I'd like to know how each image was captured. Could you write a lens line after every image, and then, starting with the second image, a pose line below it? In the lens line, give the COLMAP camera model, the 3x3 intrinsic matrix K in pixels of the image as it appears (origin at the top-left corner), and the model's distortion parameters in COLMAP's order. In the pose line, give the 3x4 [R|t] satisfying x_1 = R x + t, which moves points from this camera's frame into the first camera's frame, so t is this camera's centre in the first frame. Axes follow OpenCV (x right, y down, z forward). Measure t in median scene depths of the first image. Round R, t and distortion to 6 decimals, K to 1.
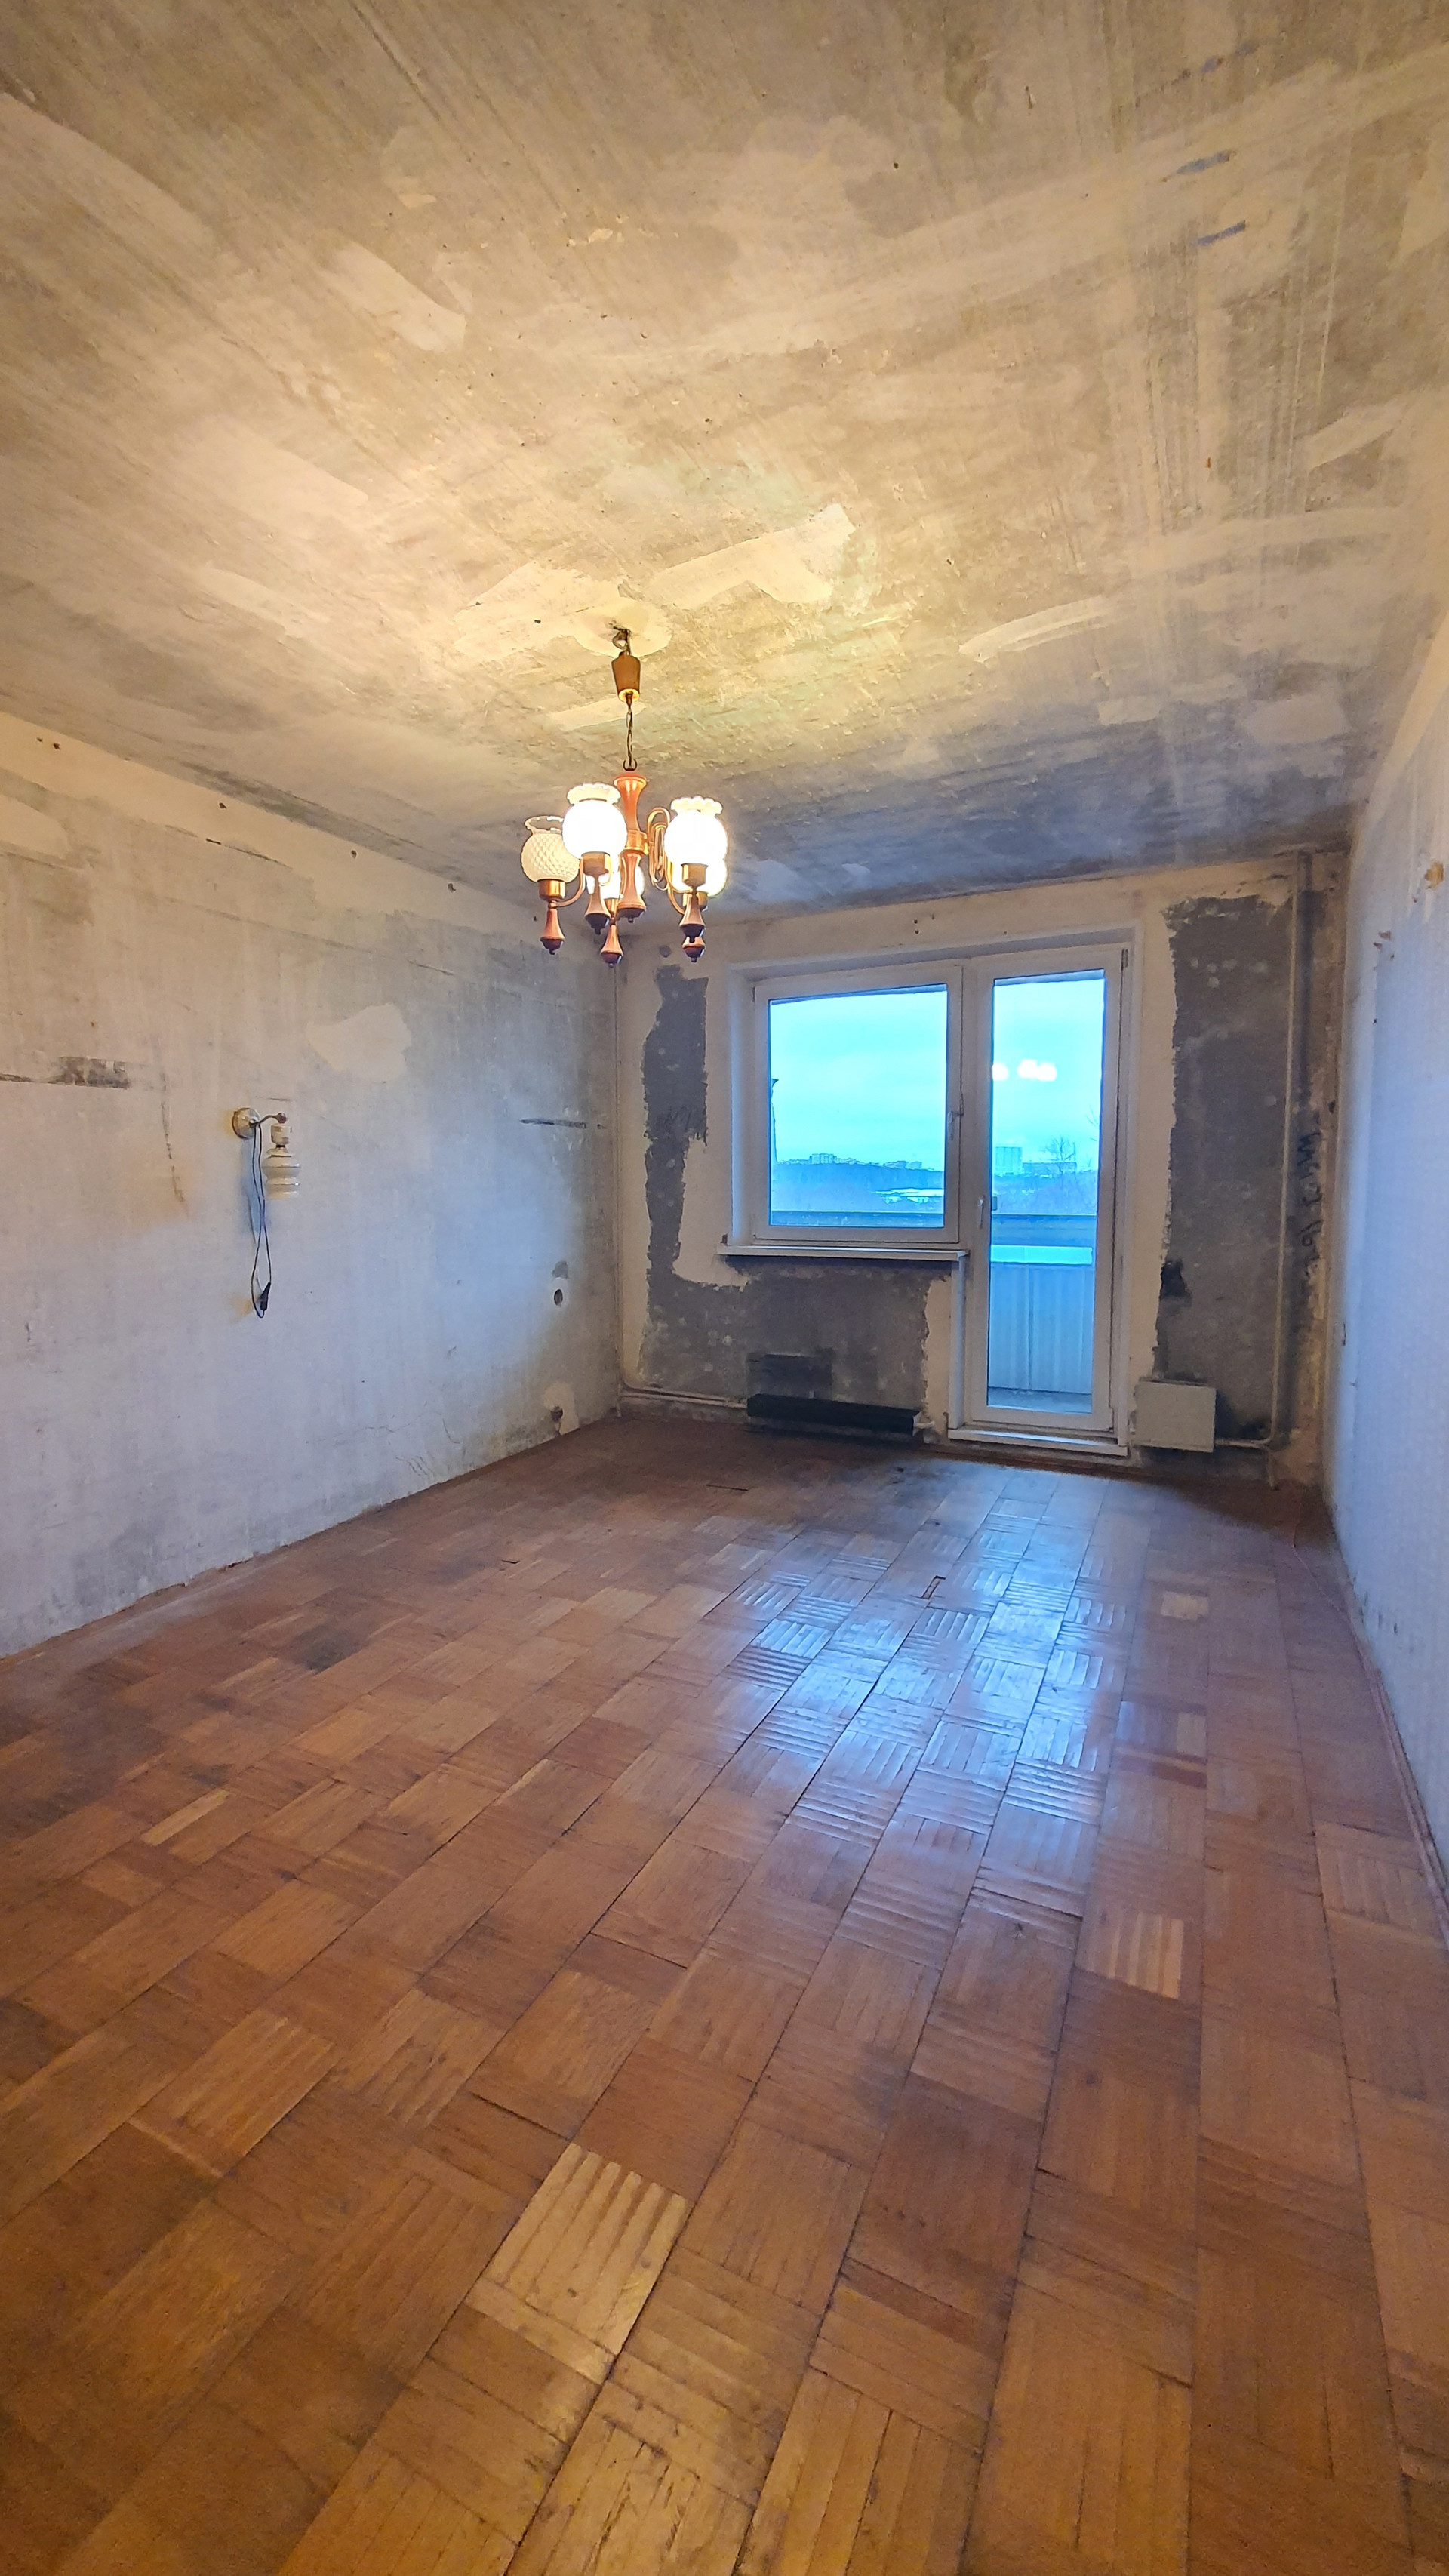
lens RADIAL K [[1026.6, 0, 701.5], [0, 1026.6, 1274.9], [0, 0, 1]] dist [-0.000710, -0.000408]
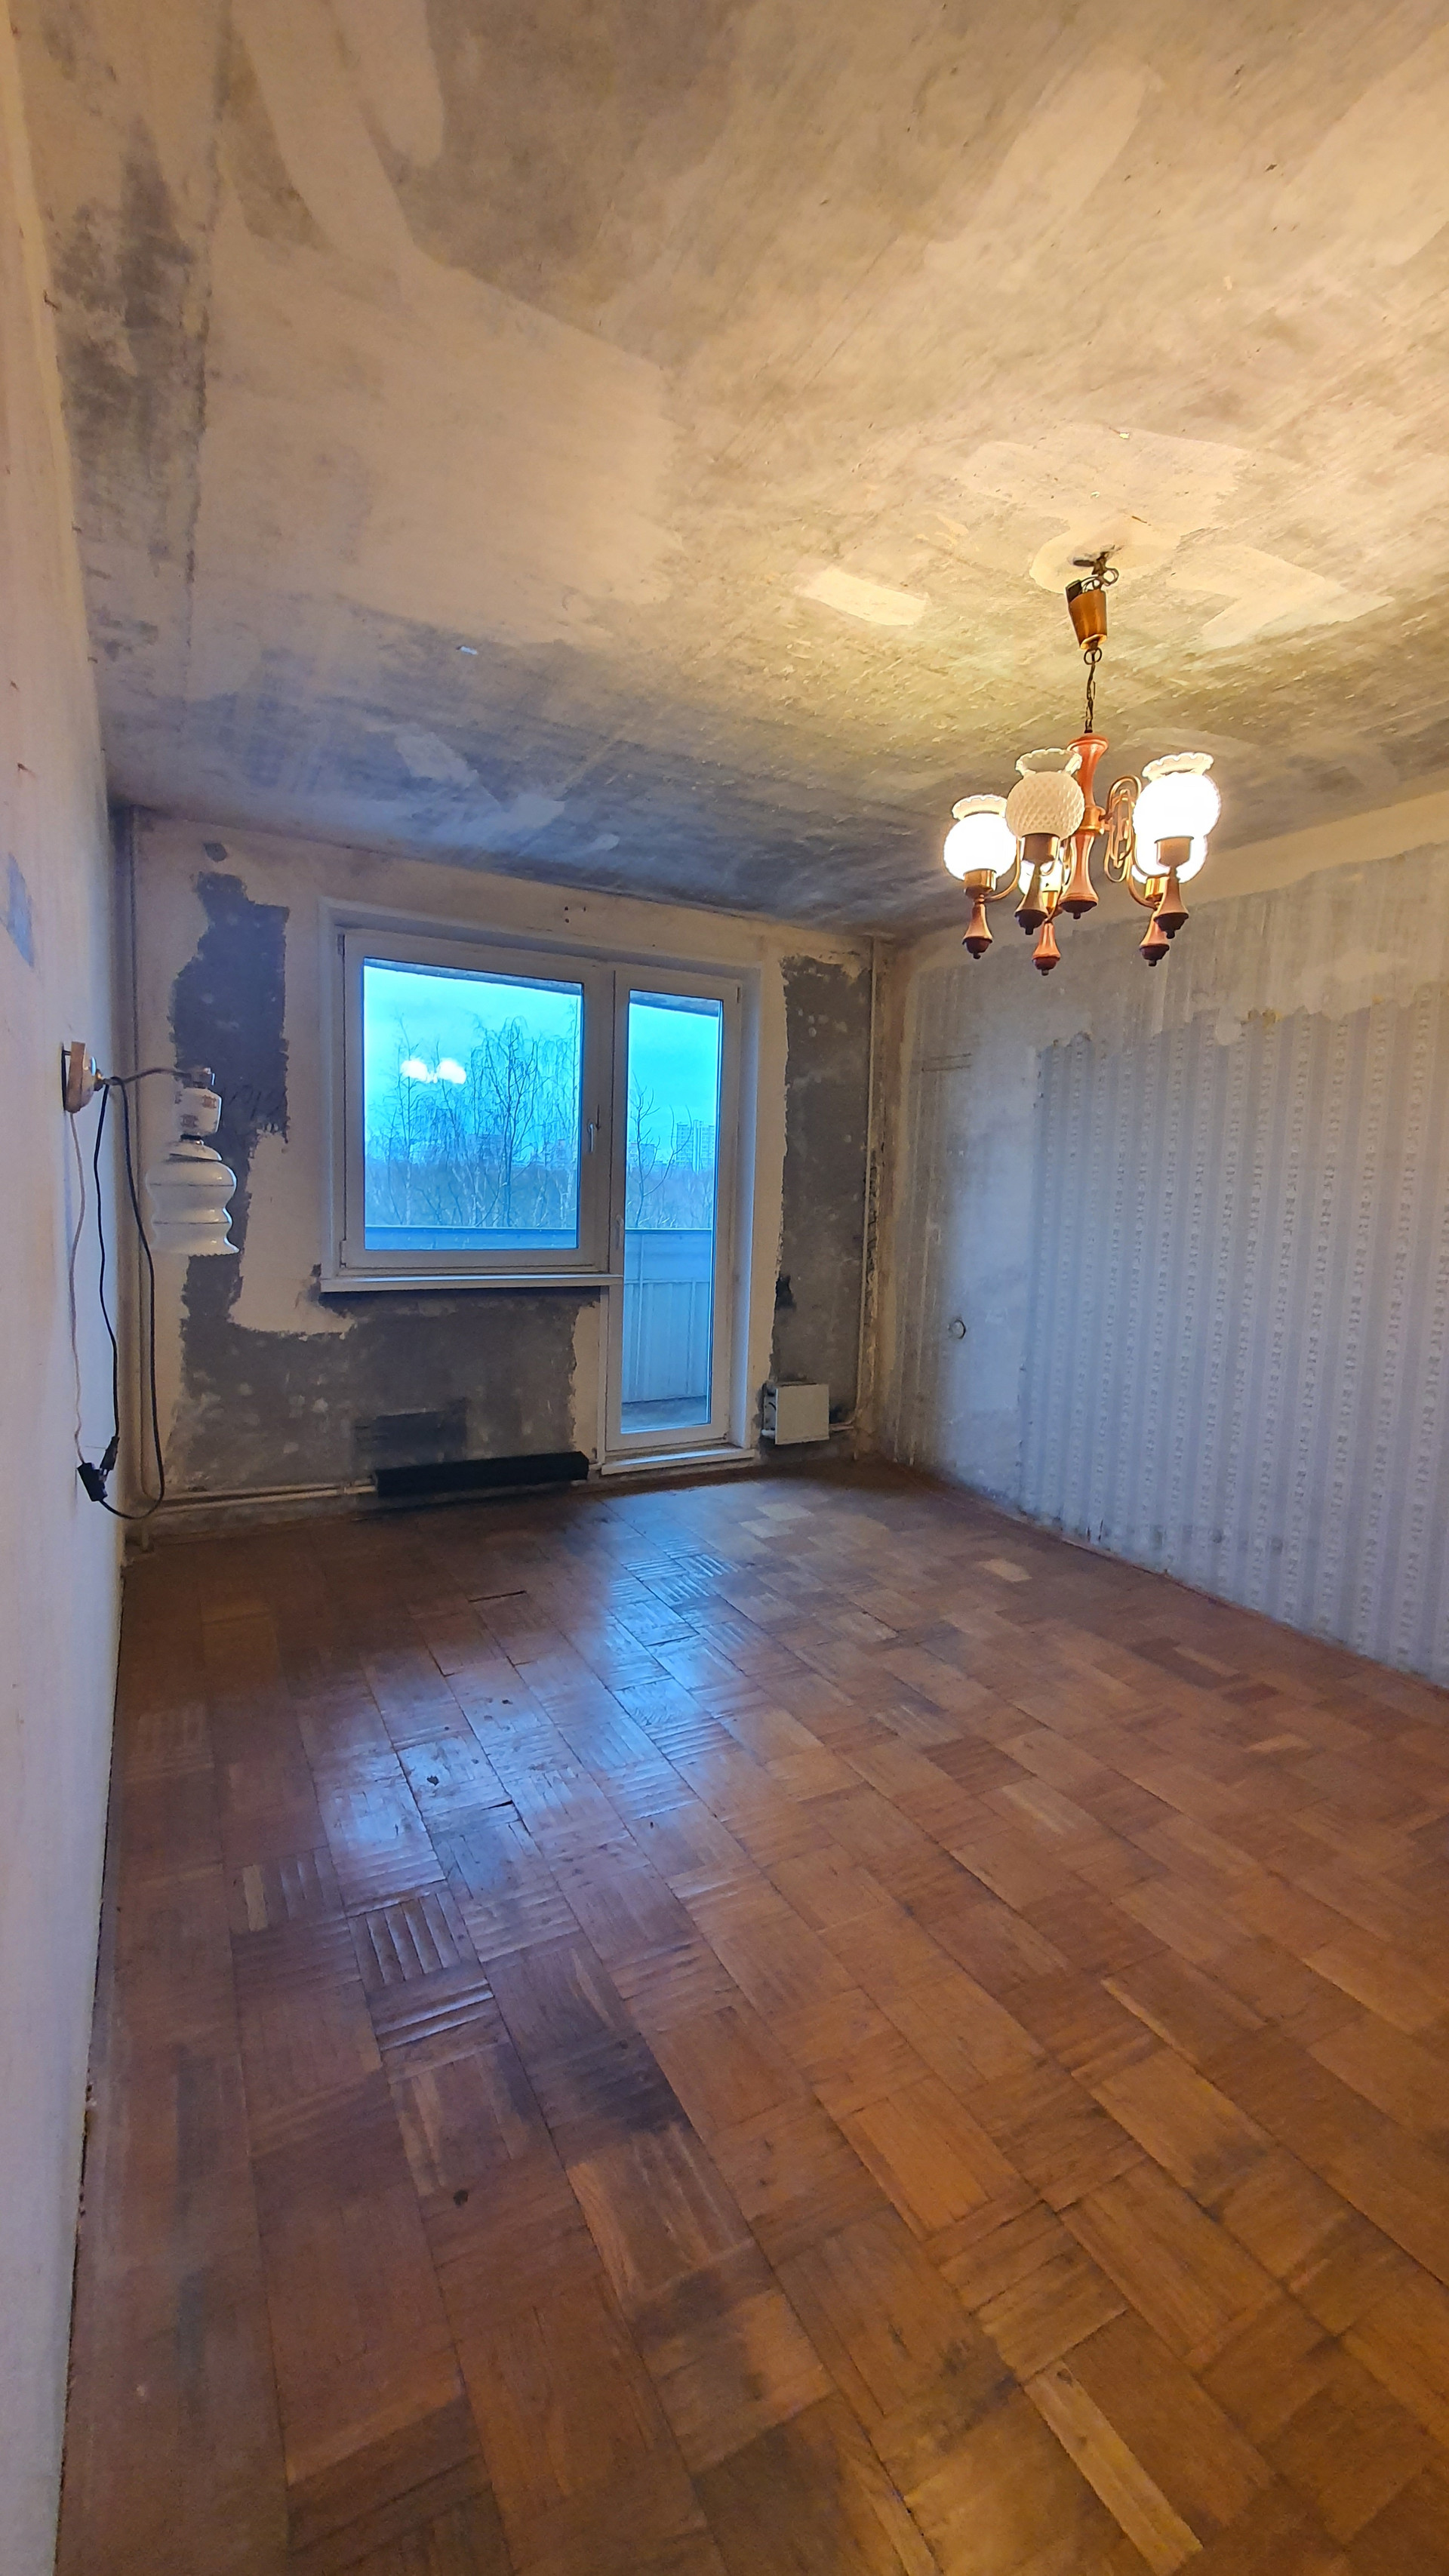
lens RADIAL K [[1026.6, 0, 701.5], [0, 1026.6, 1274.9], [0, 0, 1]] dist [-0.000710, -0.000408]
pose [[0.584156, -0.049211, 0.810148, -0.477808], [0.038108, 0.998722, 0.033188, -0.052749], [-0.810746, 0.011486, 0.585285, 0.399030]]
